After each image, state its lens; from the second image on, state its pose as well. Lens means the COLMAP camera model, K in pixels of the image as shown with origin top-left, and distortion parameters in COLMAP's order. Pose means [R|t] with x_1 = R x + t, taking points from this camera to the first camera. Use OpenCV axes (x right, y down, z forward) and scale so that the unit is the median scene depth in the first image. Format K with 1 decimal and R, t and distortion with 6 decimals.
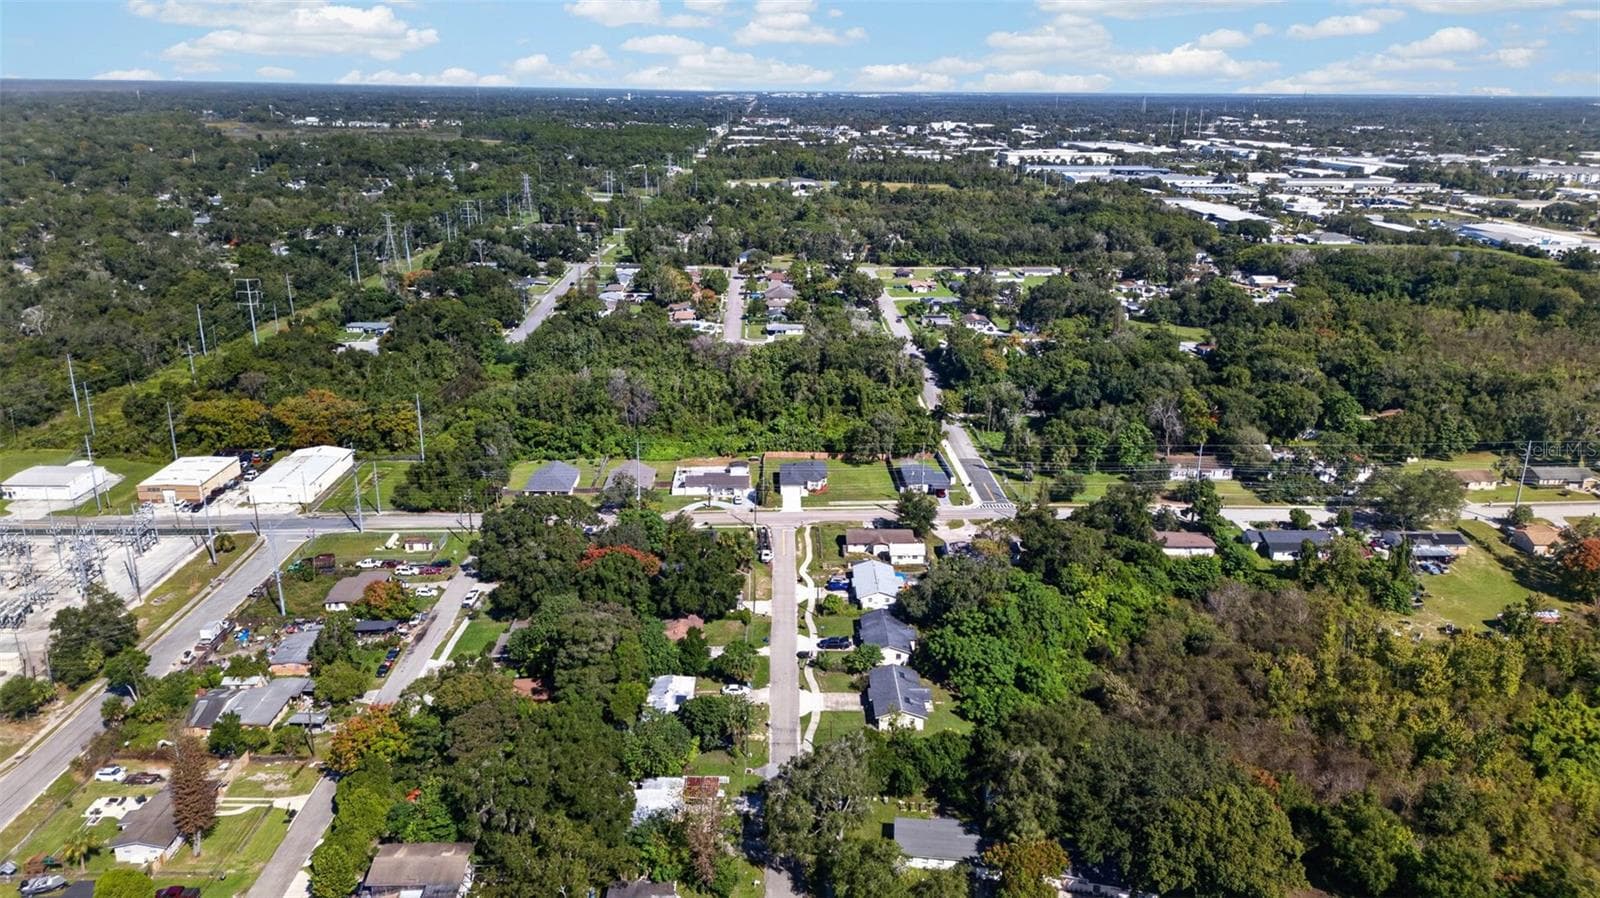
lens RADIAL K [[1115.5, 0, 800.3], [0, 1115.5, 455.6], [0, 0, 1]] dist [0.059558, -0.051544]
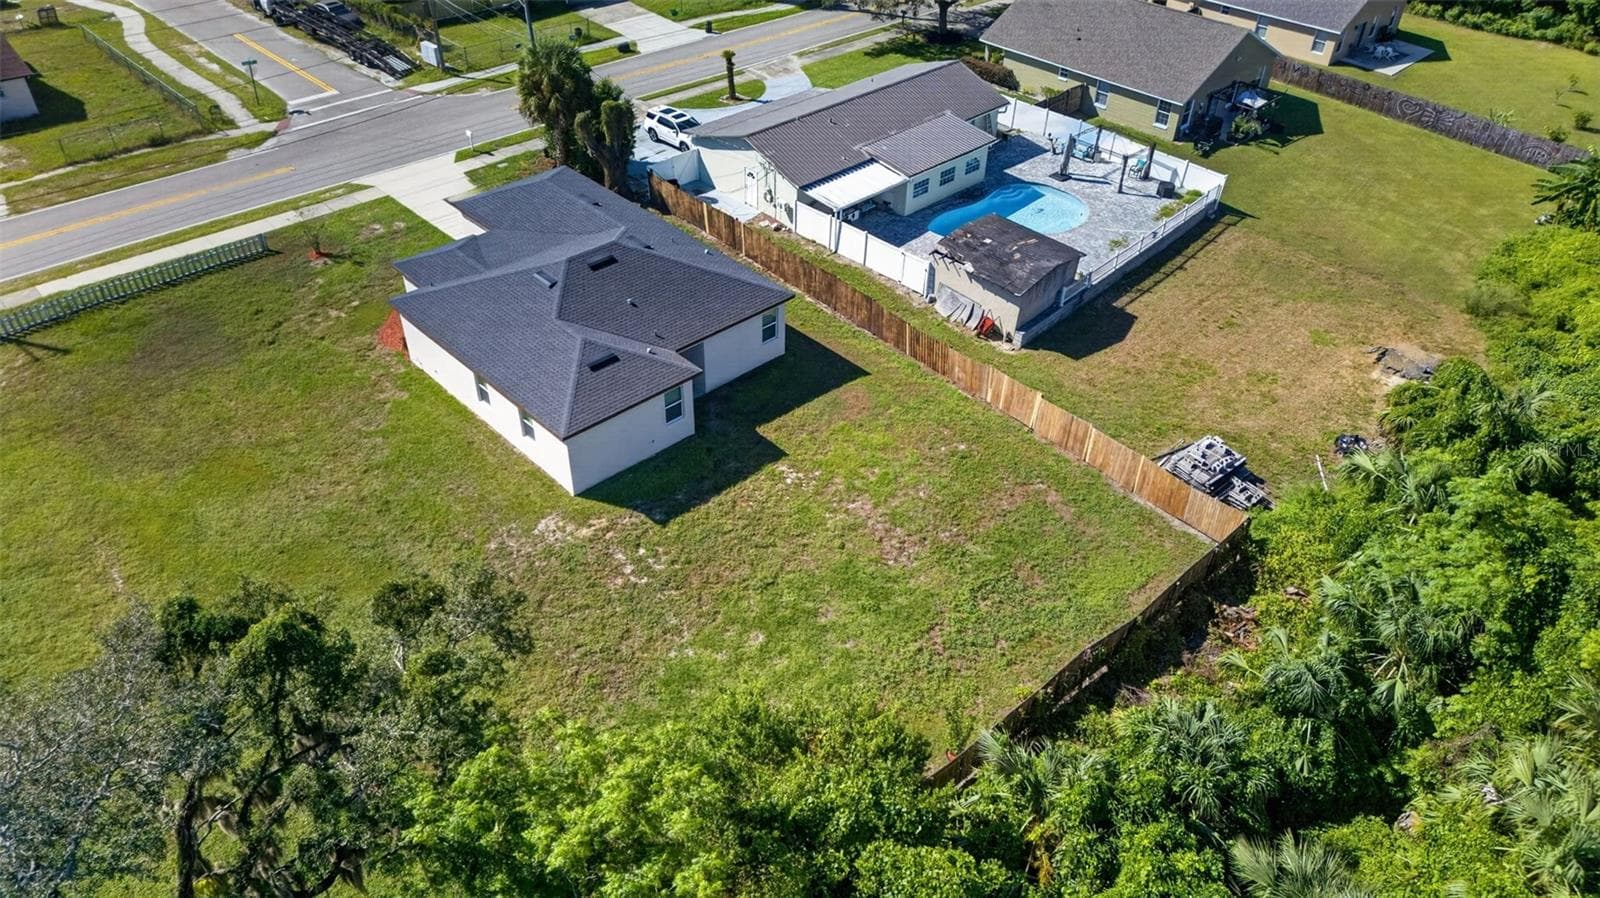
lens RADIAL K [[1115.5, 0, 797.3], [0, 1115.5, 449.6], [0, 0, 1]] dist [0.059558, -0.051544]
pose [[-0.736410, 0.396440, -0.548212, 0.068169], [-0.241869, 0.602492, 0.760594, -0.089741], [0.631823, 0.692704, -0.347794, 1.008736]]
